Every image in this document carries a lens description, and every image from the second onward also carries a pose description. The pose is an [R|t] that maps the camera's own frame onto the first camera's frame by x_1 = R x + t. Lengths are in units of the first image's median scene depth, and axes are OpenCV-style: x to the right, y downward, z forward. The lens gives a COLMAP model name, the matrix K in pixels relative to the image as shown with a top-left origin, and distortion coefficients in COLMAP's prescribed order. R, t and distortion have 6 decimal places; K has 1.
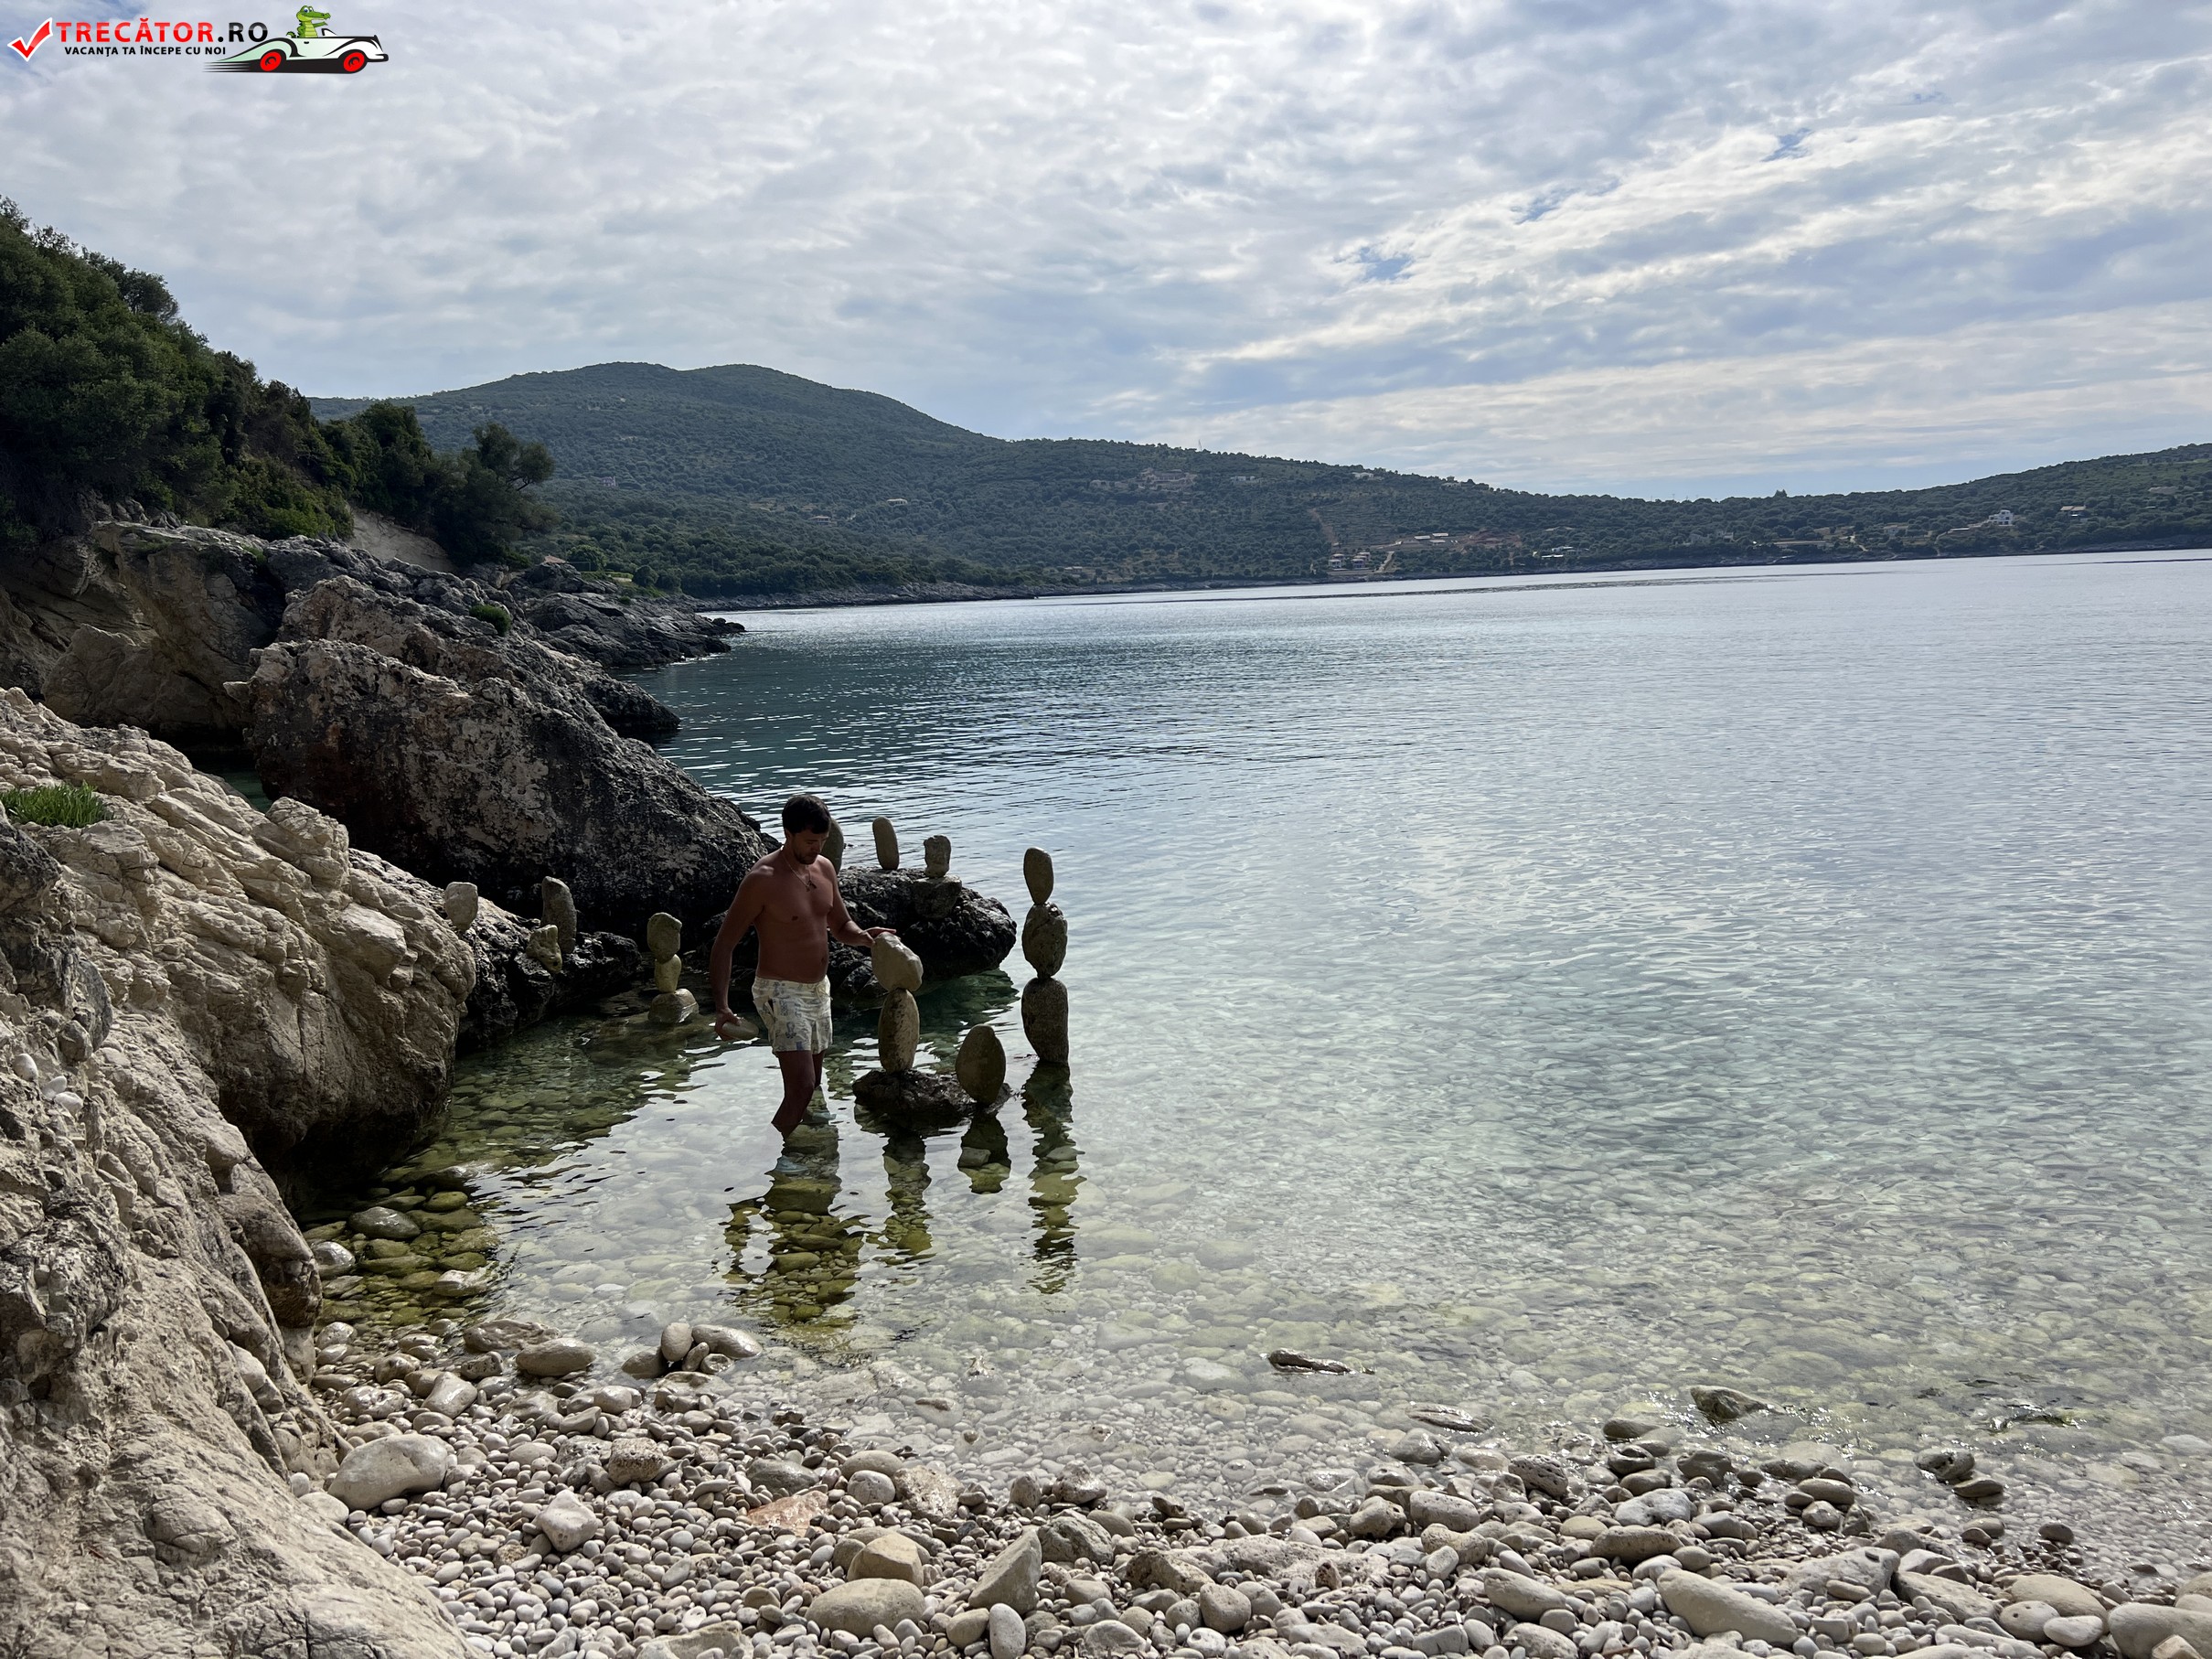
lens RADIAL K [[1667.0, 0, 1111.8], [0, 1667.0, 841.4], [0, 0, 1]] dist [0.057804, -0.069520]
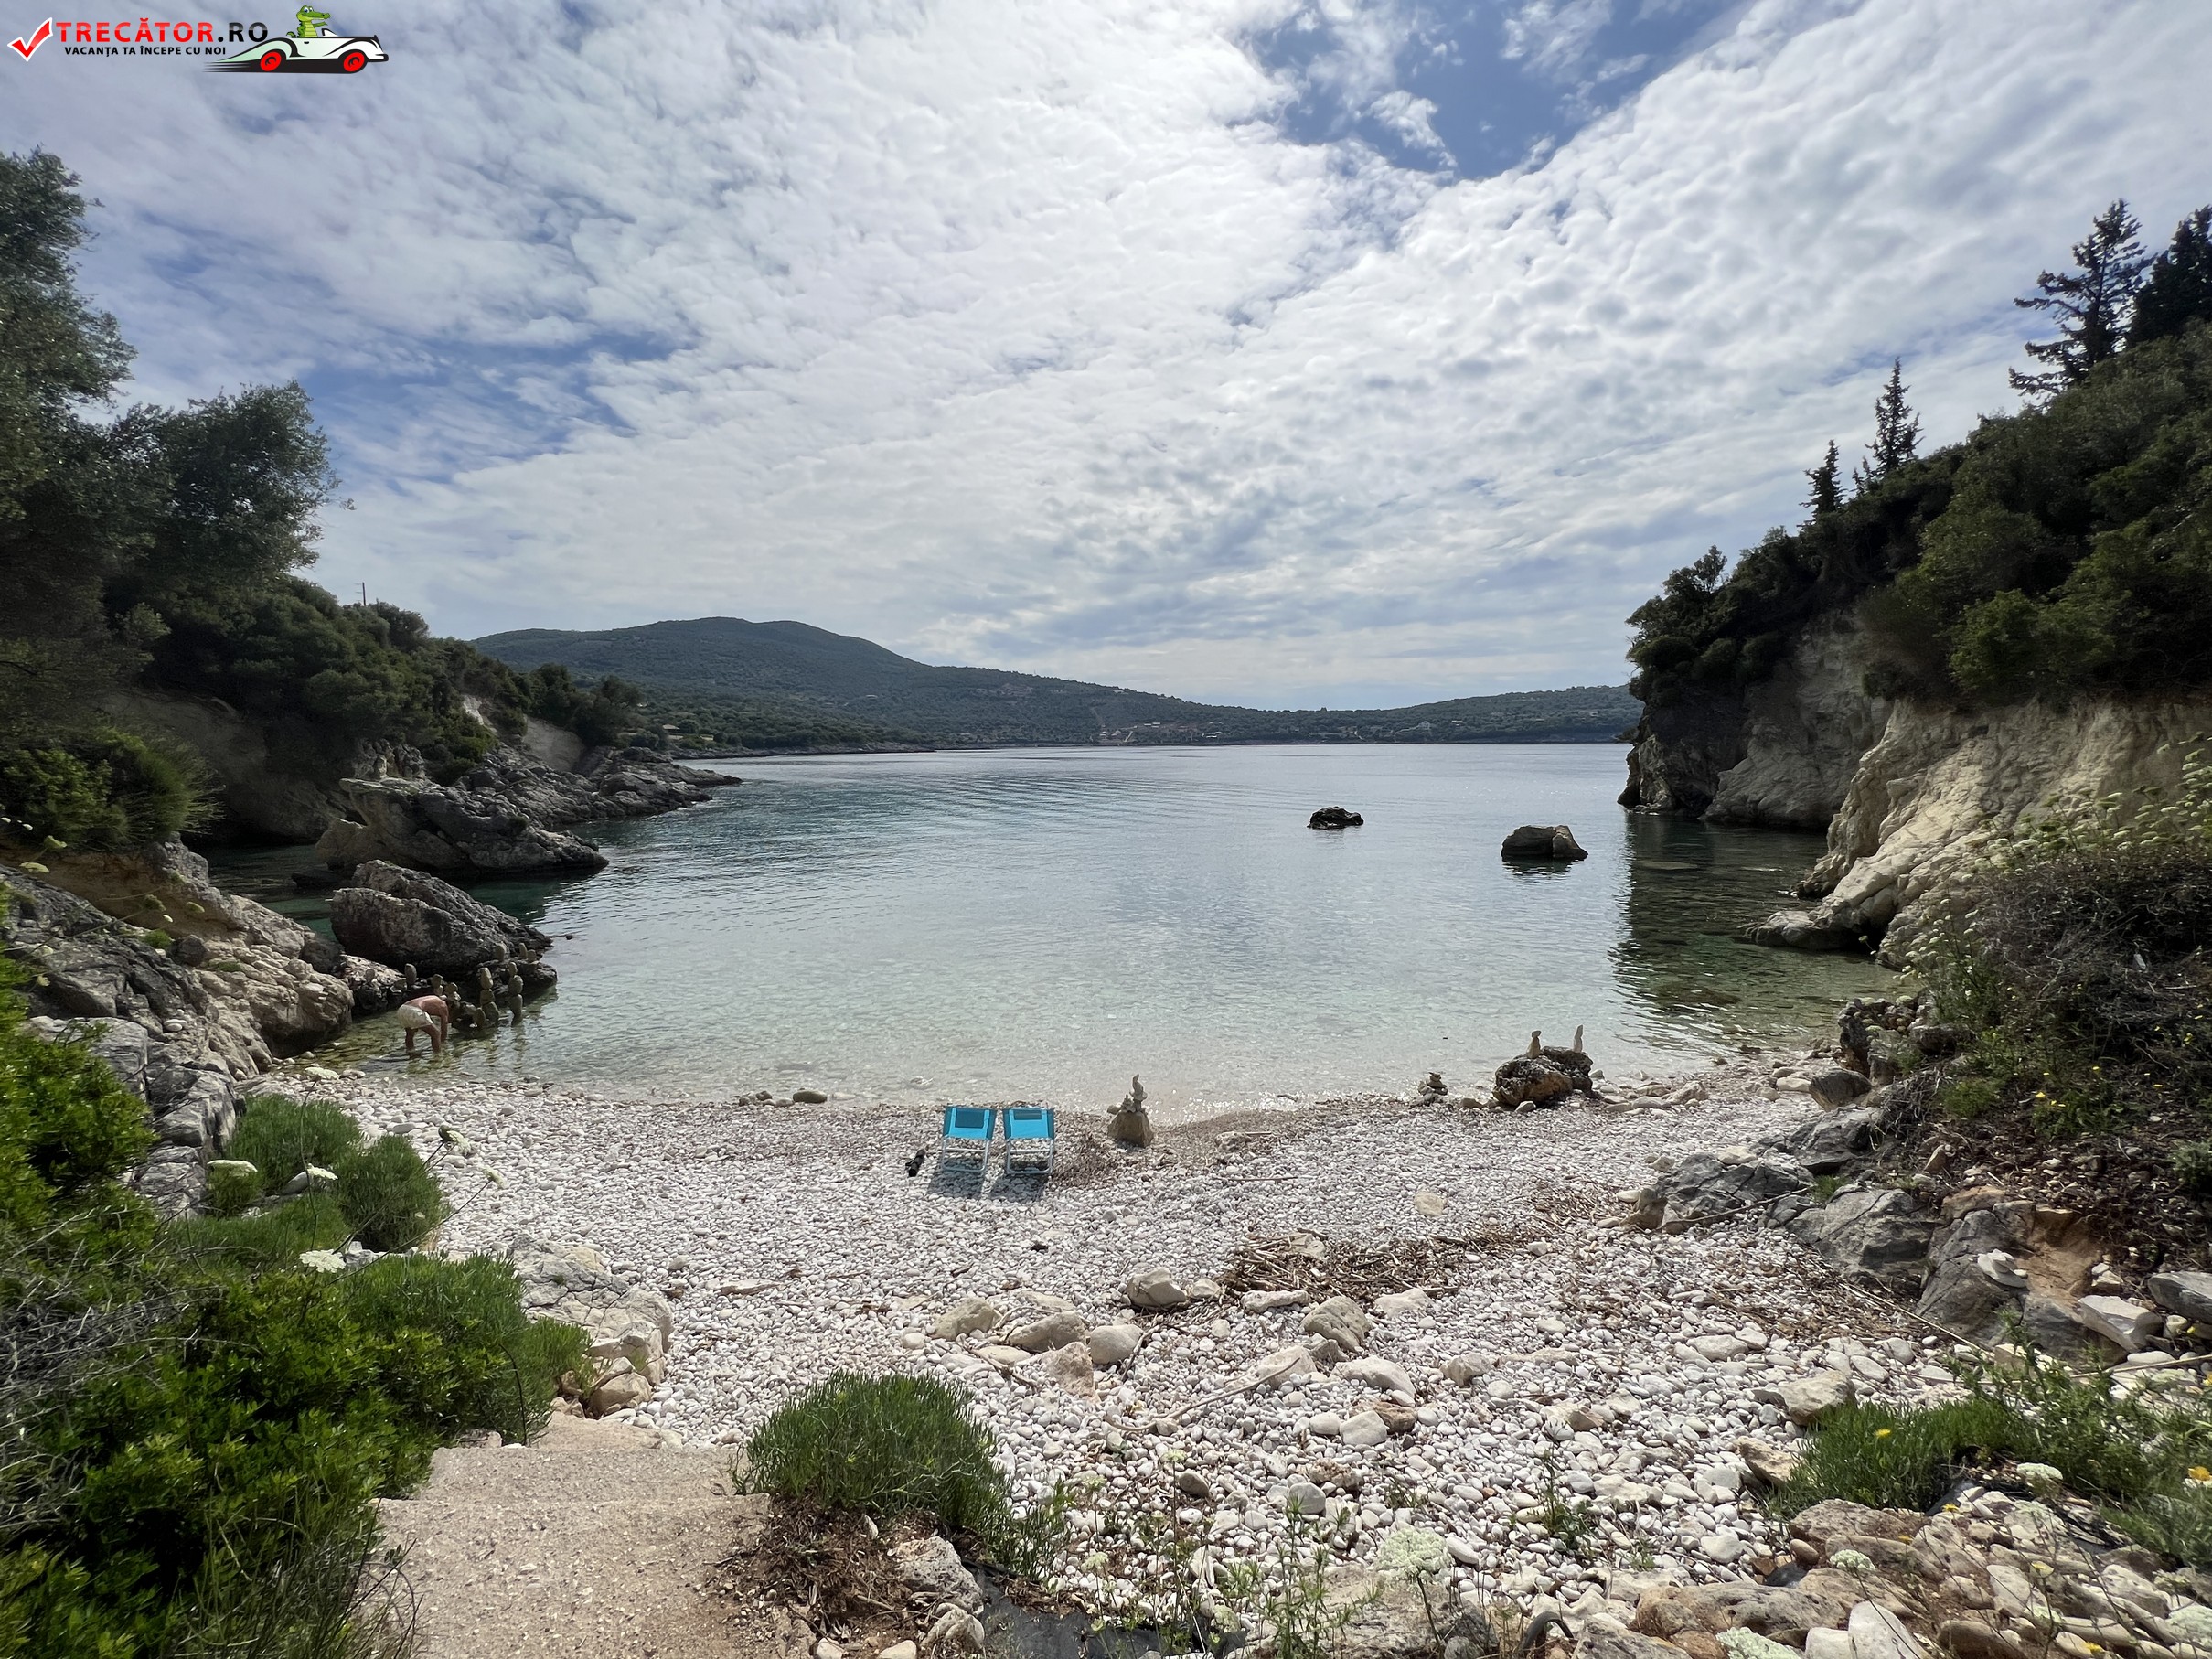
lens RADIAL K [[885.5, 0, 1107.1], [0, 885.5, 827.6], [0, 0, 1]] dist [-0.002546, 0.000852]
pose [[0.991173, 0.015683, 0.131641, 0.078159], [-0.007979, 0.998235, -0.058850, -0.014918], [-0.132332, 0.057280, 0.989549, -0.095011]]
